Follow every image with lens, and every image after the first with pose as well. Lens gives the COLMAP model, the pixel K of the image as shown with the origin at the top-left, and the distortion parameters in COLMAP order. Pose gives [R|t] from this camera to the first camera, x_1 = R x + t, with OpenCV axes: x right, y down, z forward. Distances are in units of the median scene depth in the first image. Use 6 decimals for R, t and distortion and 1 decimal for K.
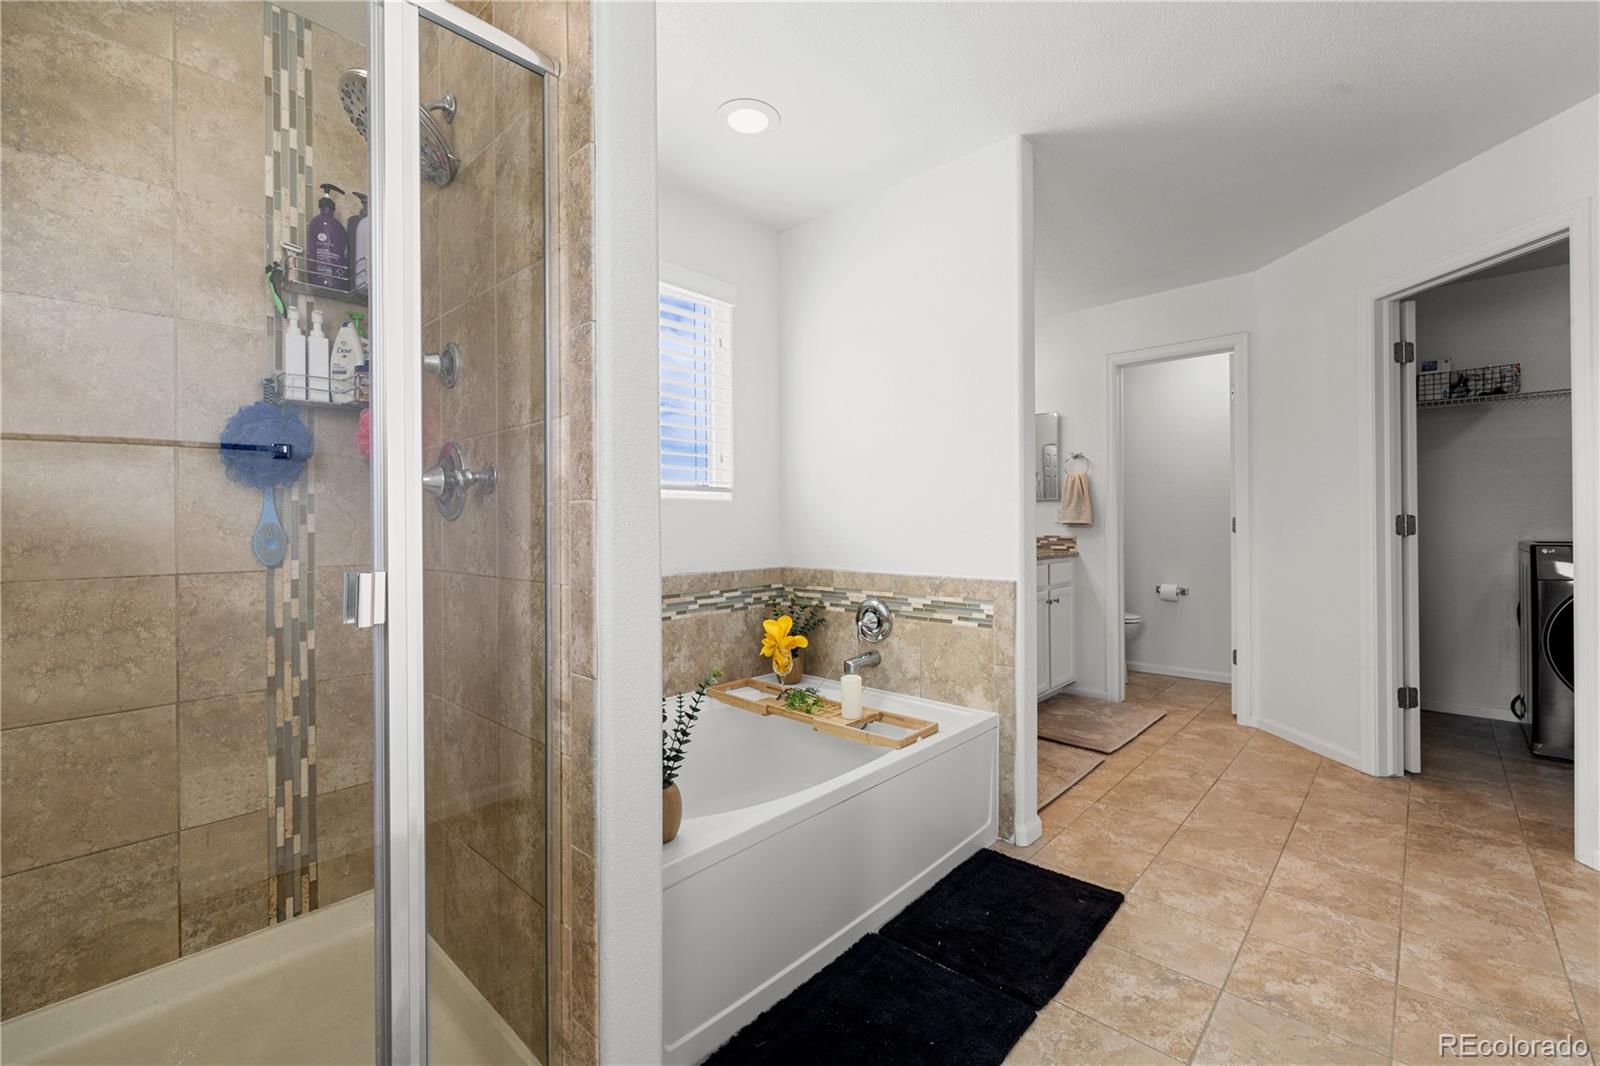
lens RADIAL K [[674.1, 0, 804.3], [0, 674.1, 522.6], [0, 0, 1]] dist [0.000925, -0.000646]
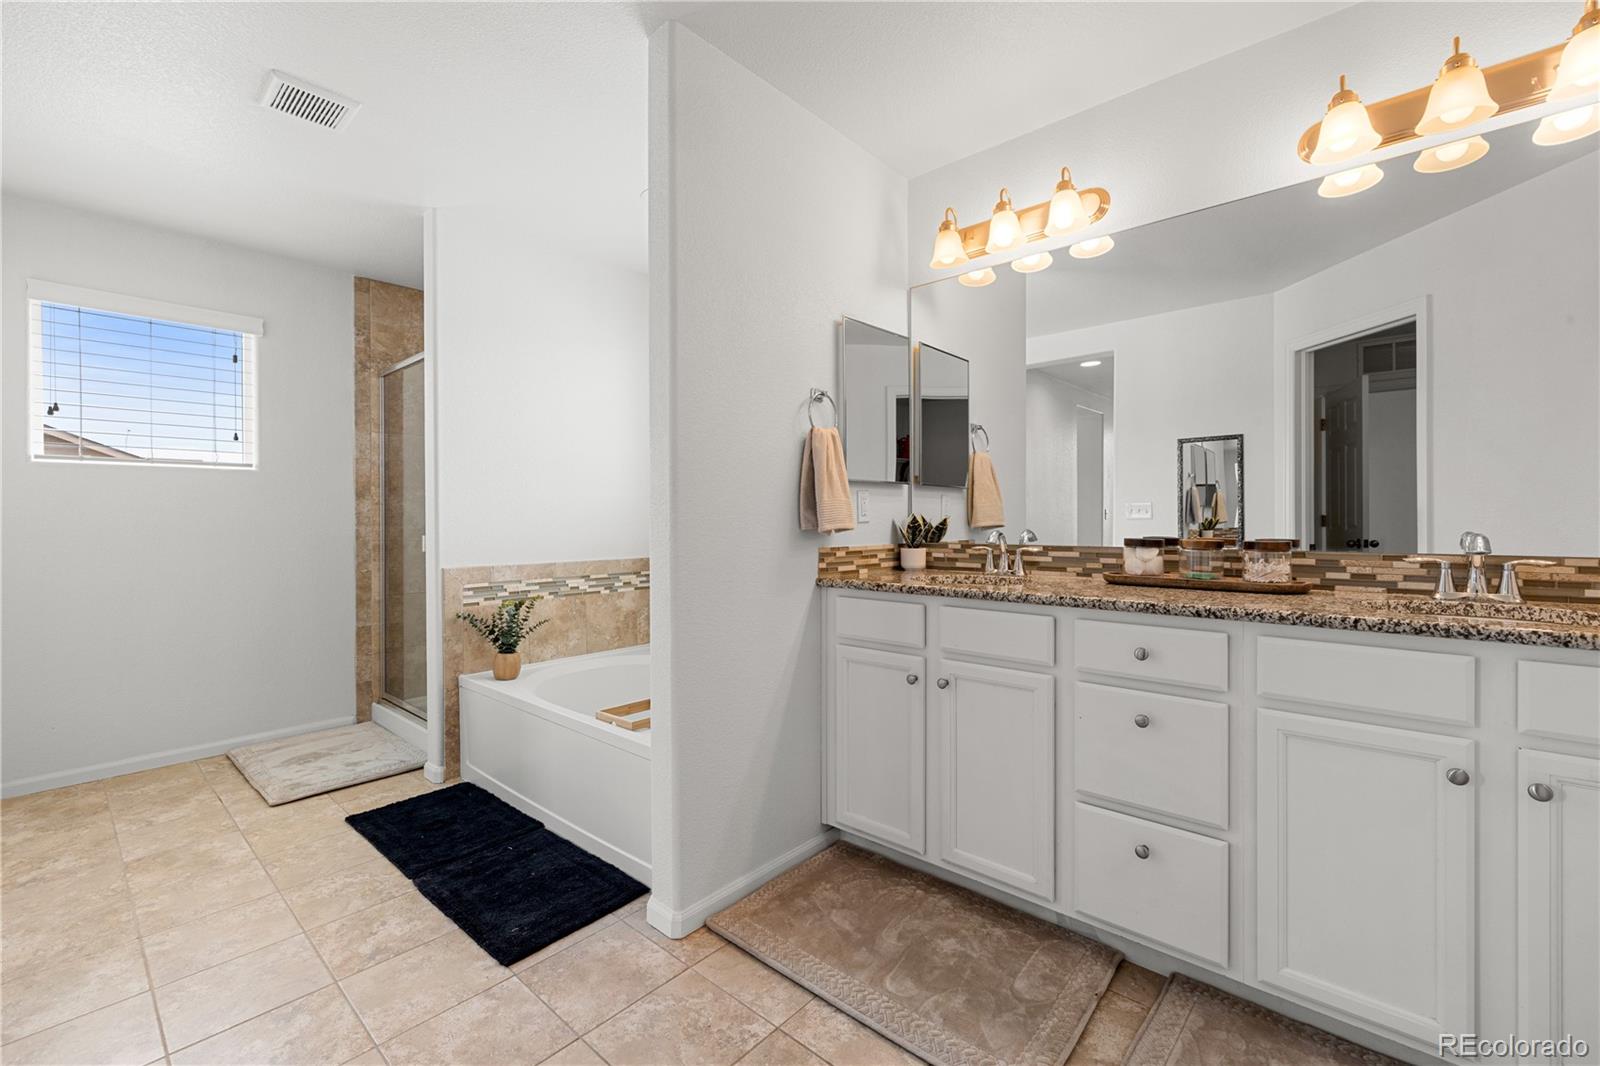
lens RADIAL K [[674.1, 0, 805.5], [0, 674.1, 524.4], [0, 0, 1]] dist [0.000925, -0.000646]
pose [[0.015192, 0.001409, -0.999884, 1.408674], [0.001816, 0.999997, 0.001437, 0.000276], [0.999883, -0.001838, 0.015189, 1.448635]]
